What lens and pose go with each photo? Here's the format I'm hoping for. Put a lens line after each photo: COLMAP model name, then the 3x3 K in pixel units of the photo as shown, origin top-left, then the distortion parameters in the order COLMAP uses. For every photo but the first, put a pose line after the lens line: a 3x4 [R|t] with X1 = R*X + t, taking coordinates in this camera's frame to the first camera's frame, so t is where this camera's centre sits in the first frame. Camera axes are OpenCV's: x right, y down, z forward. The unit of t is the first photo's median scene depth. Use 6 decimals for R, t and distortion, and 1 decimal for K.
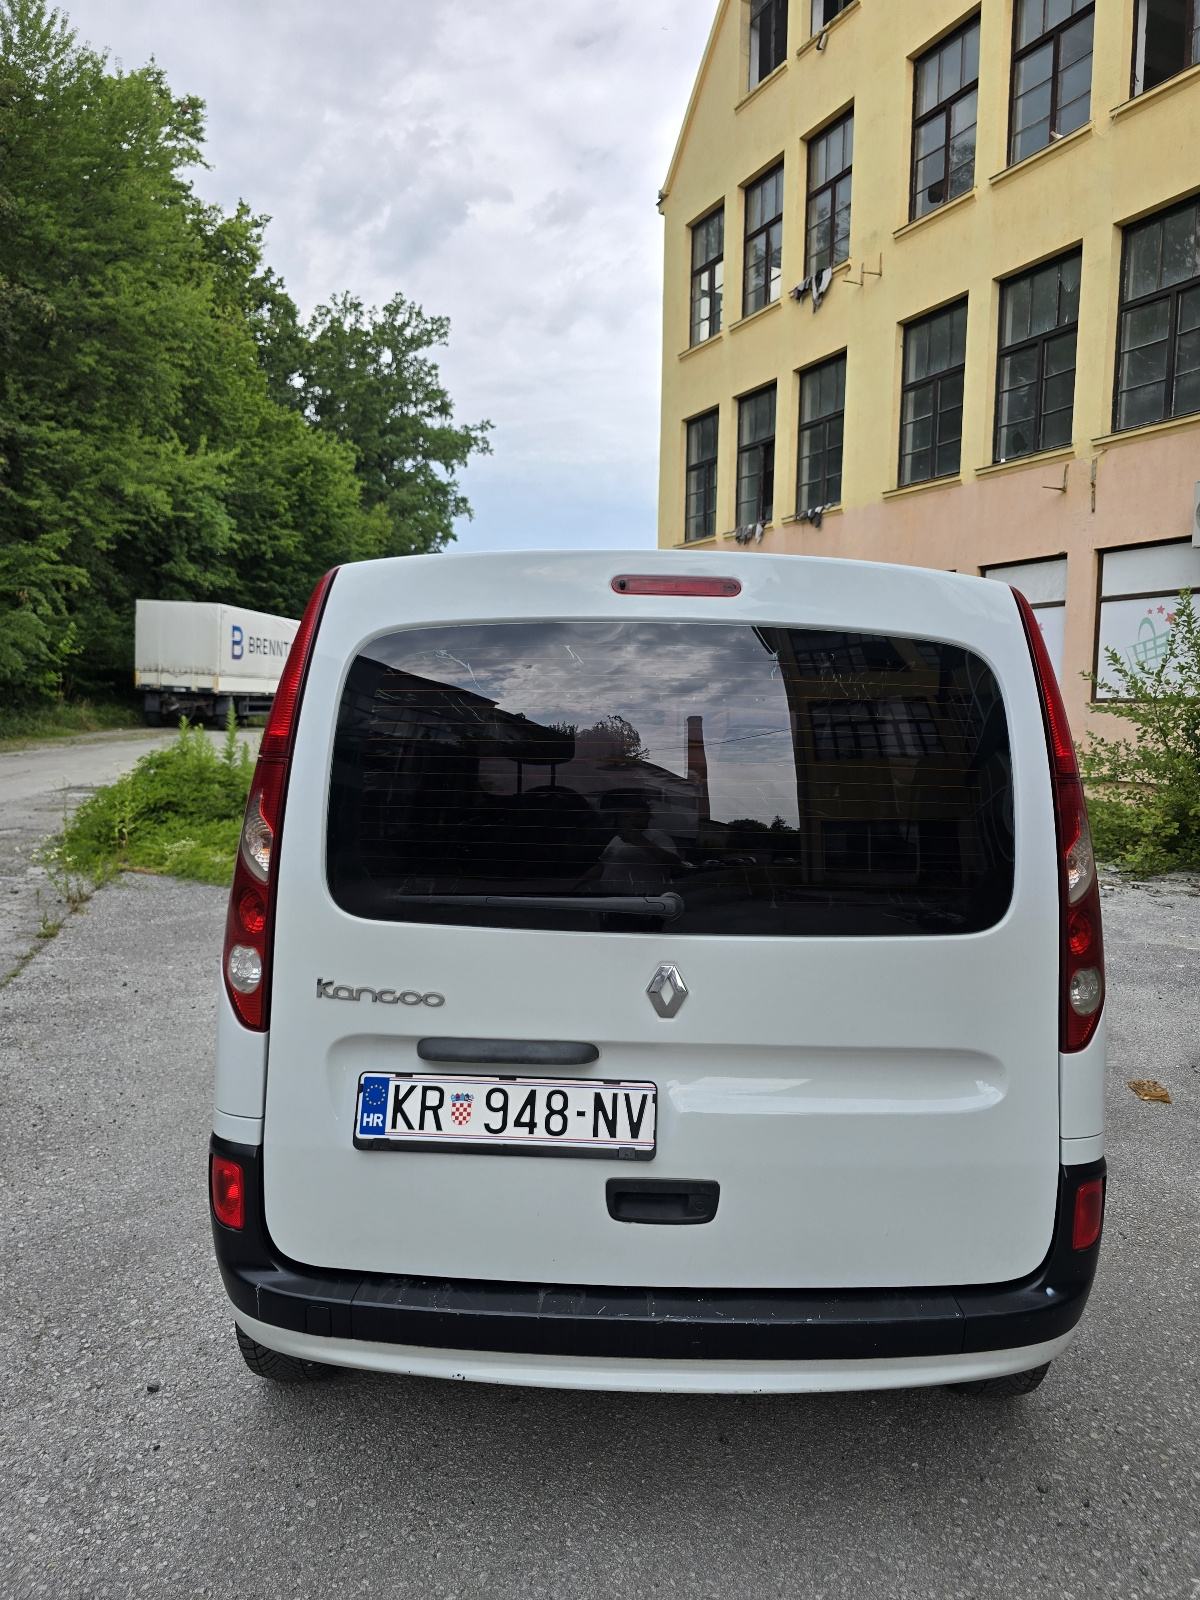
lens RADIAL K [[1111.9, 0, 631.8], [0, 1111.9, 790.6], [0, 0, 1]] dist [0.051391, -0.049788]
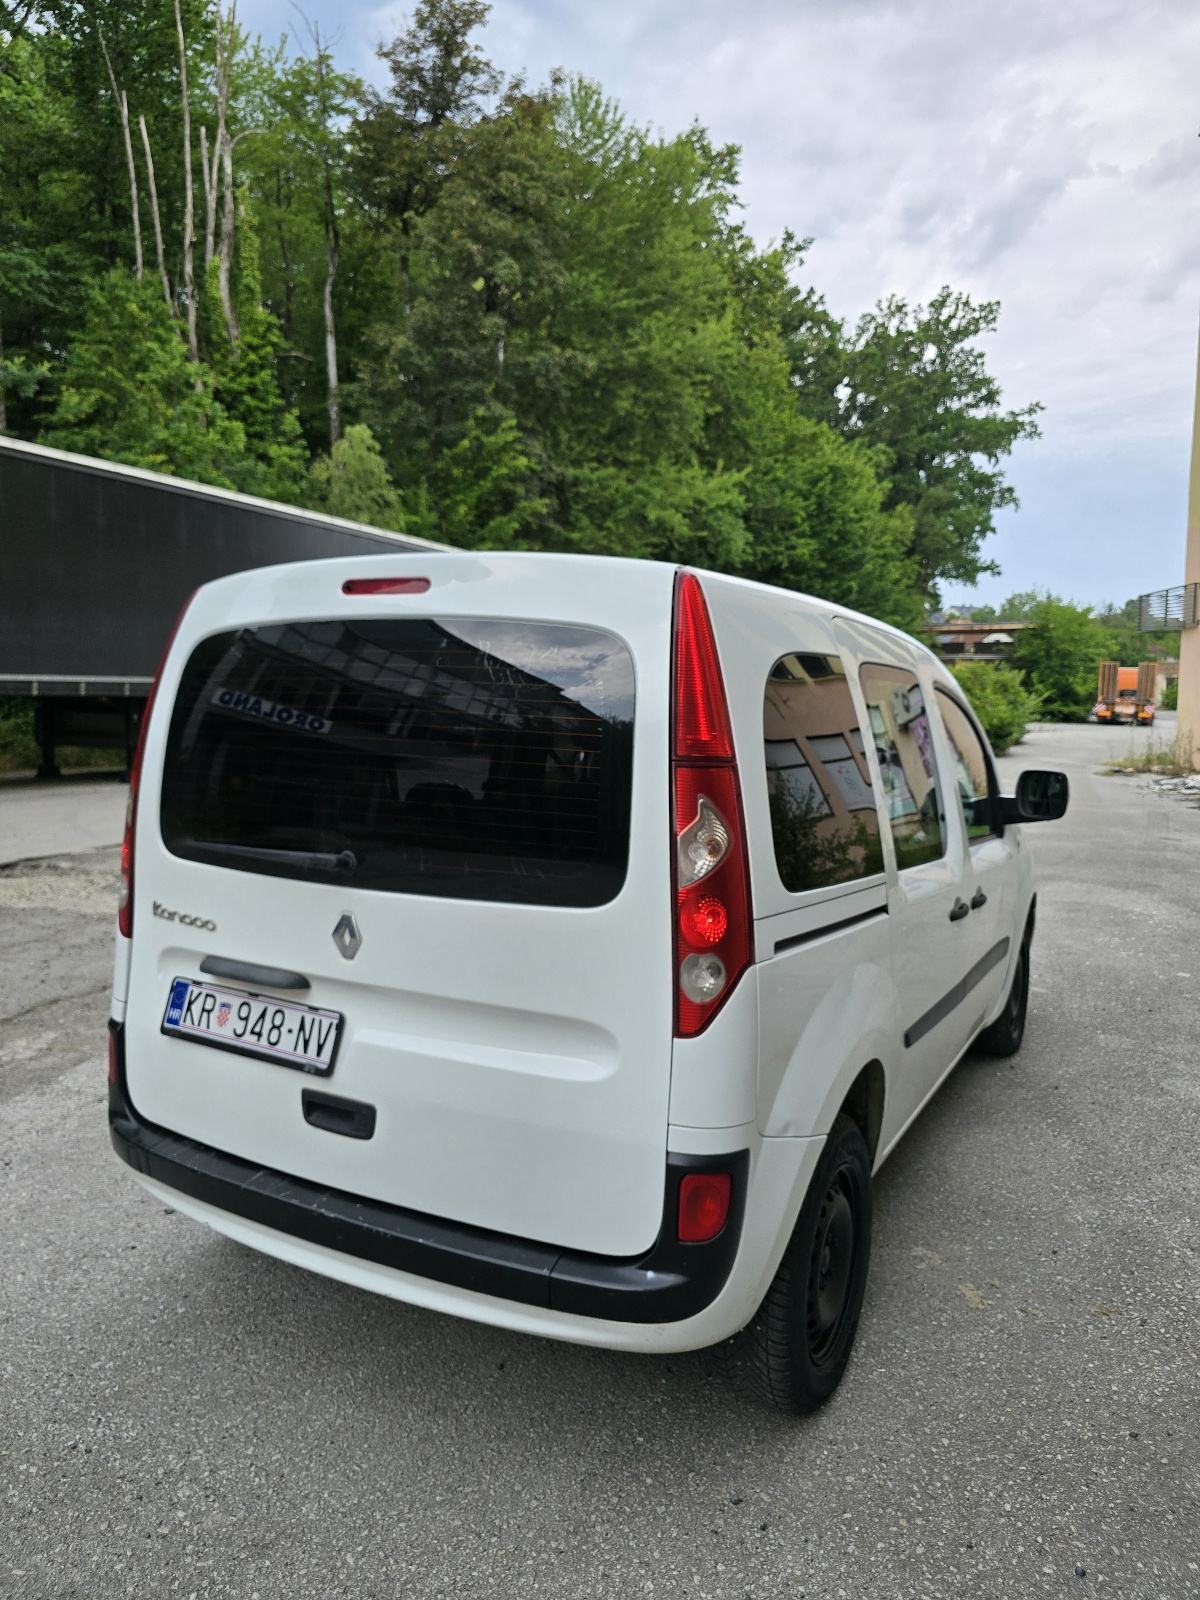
lens RADIAL K [[1109.3, 0, 605.9], [0, 1109.3, 801.8], [0, 0, 1]] dist [0.054457, -0.097143]
pose [[0.870362, 0.035013, -0.491166, 0.066538], [-0.031284, 0.999386, 0.015806, 0.001255], [0.491418, 0.001609, 0.870922, 0.010363]]
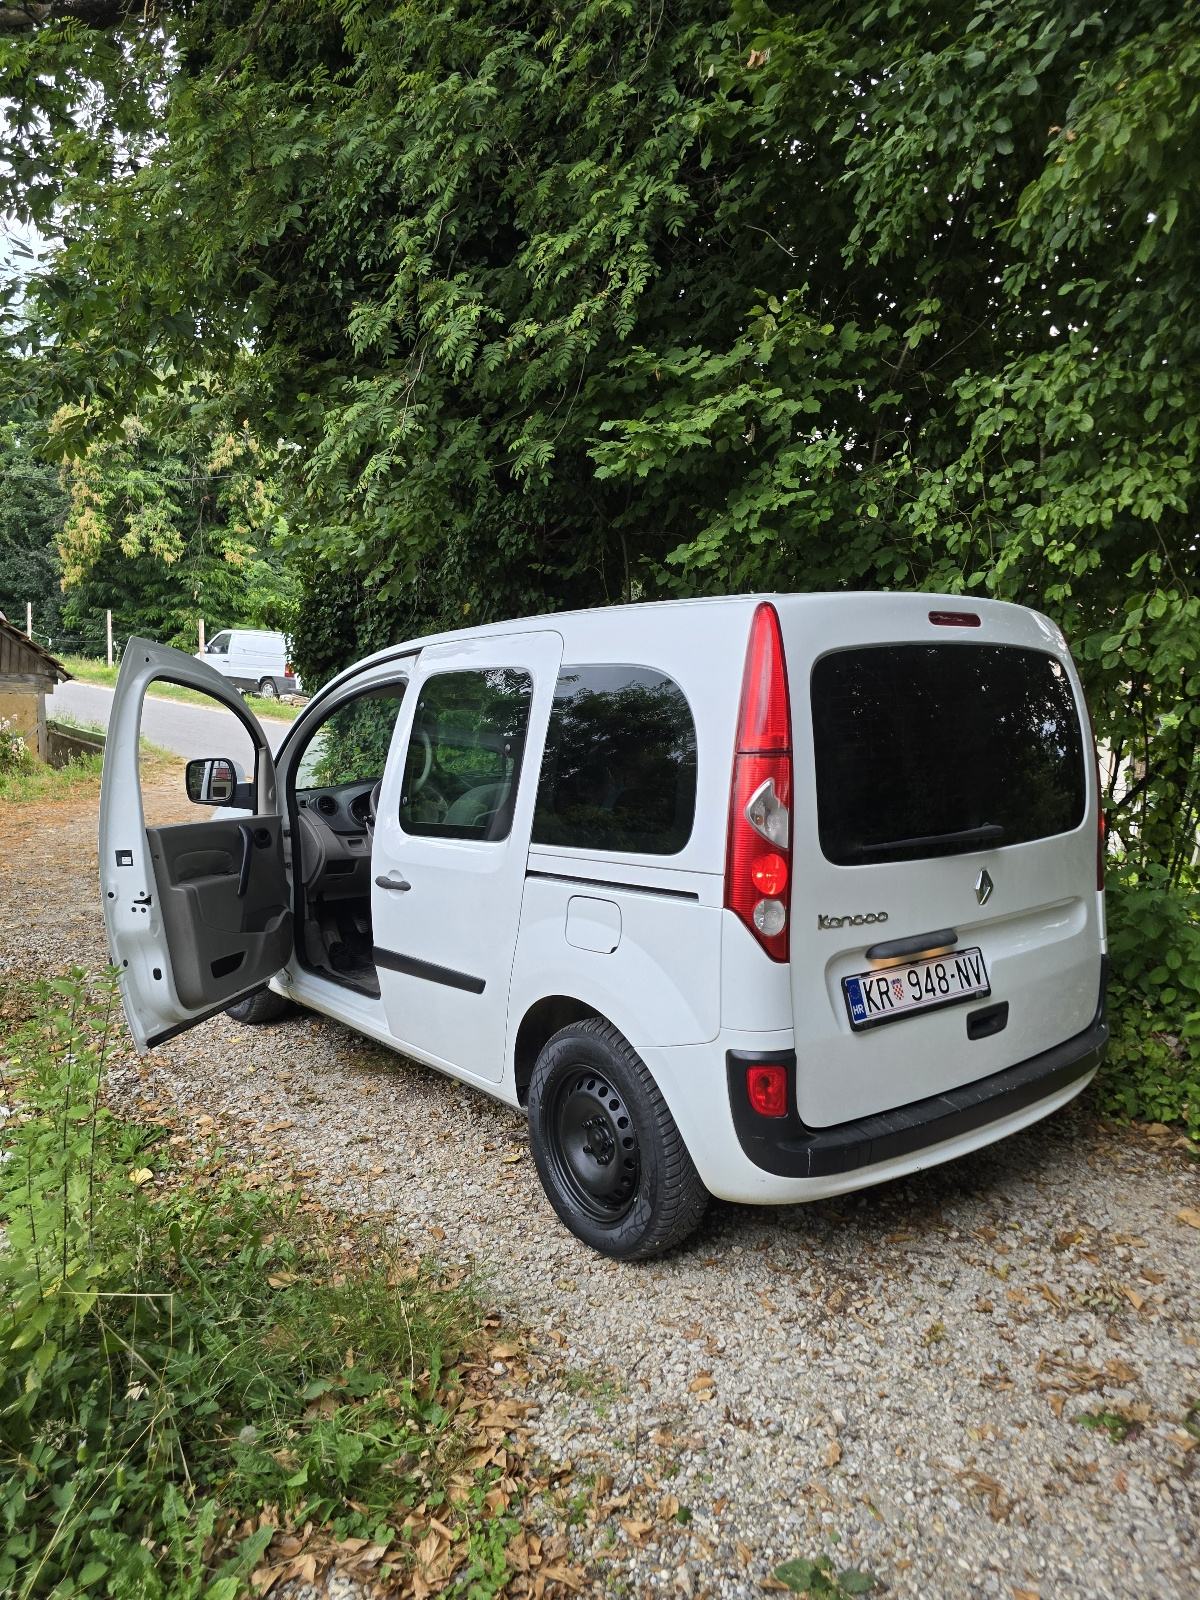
lens RADIAL K [[1111.9, 0, 631.8], [0, 1111.9, 790.6], [0, 0, 1]] dist [0.051391, -0.049788]
pose [[0.774228, -0.089564, 0.626537, -0.104023], [0.050179, 0.995507, 0.080301, -0.007892], [-0.630914, -0.030732, 0.775244, 0.009888]]
